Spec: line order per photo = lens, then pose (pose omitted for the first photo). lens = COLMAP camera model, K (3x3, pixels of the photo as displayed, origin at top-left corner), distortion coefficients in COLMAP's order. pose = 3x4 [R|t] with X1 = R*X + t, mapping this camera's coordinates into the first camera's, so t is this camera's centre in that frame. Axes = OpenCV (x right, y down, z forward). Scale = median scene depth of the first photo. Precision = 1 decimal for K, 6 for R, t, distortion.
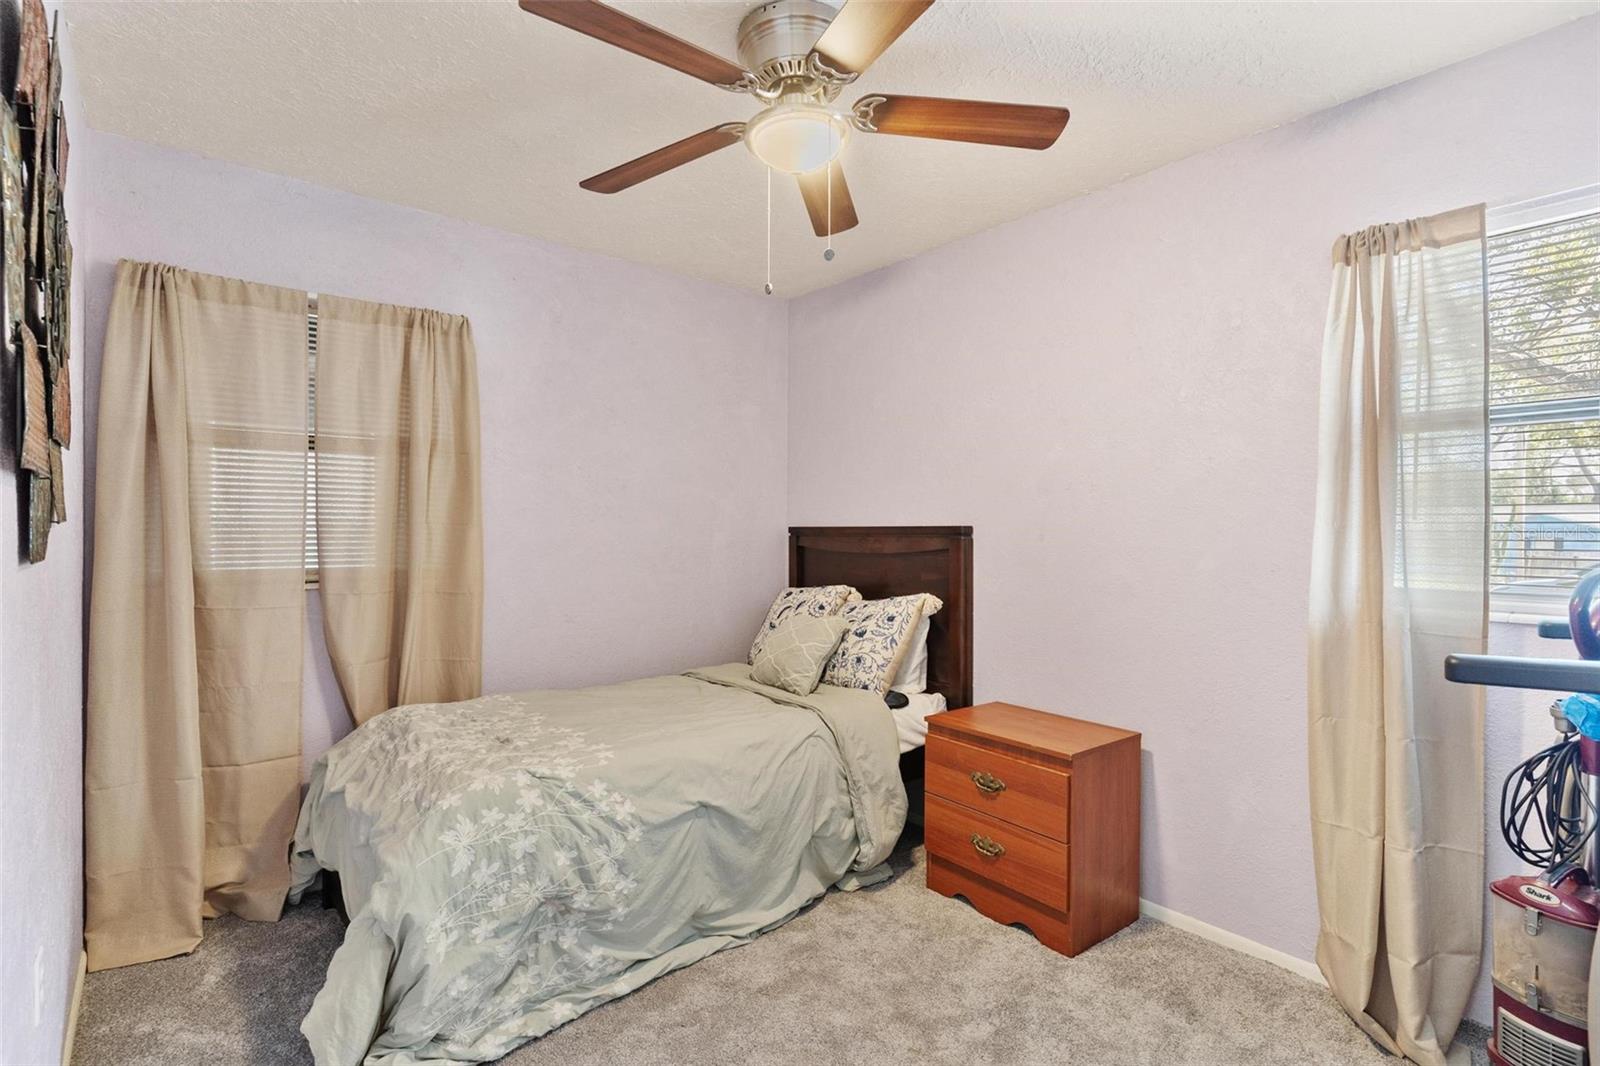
lens RADIAL K [[752.6, 0, 799.7], [0, 752.6, 524.7], [0, 0, 1]] dist [-0.000923, -0.000266]
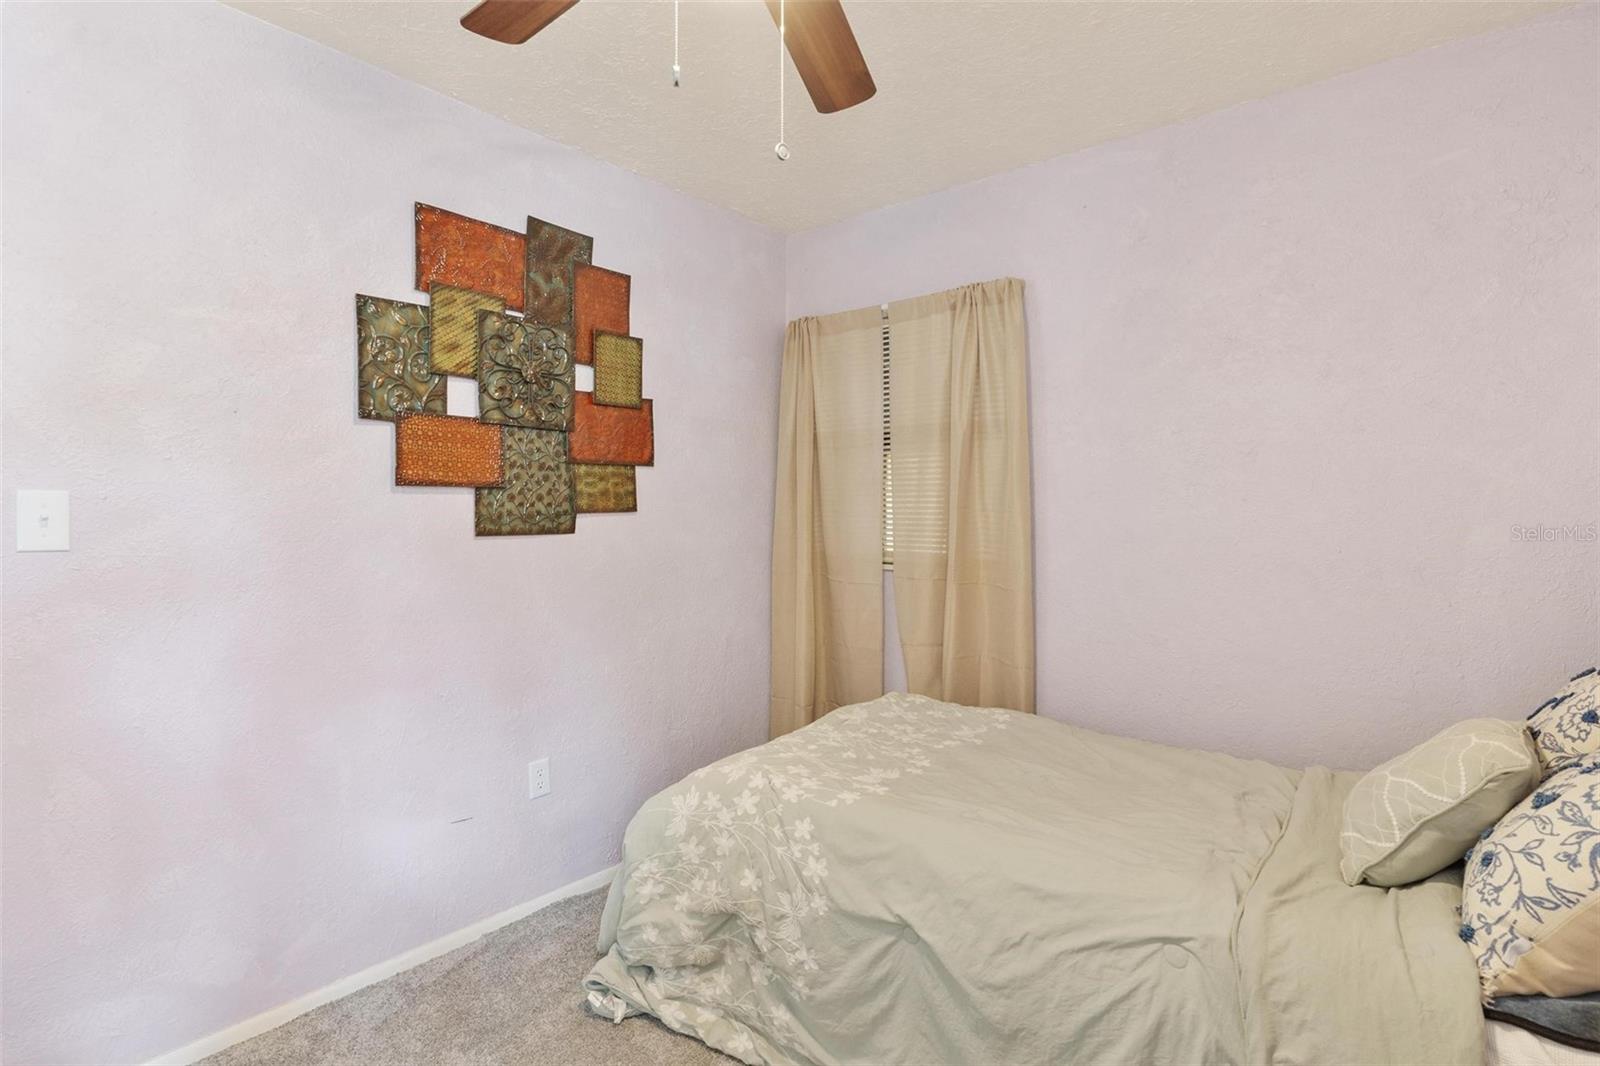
lens RADIAL K [[783.8, 0, 799.6], [0, 783.8, 498.8], [0, 0, 1]] dist [0.000058, 0.000215]
pose [[0.190131, -0.009623, -0.981712, 0.609826], [0.009144, 0.999926, -0.008030, -0.013358], [0.981716, -0.007450, 0.190205, 0.840067]]
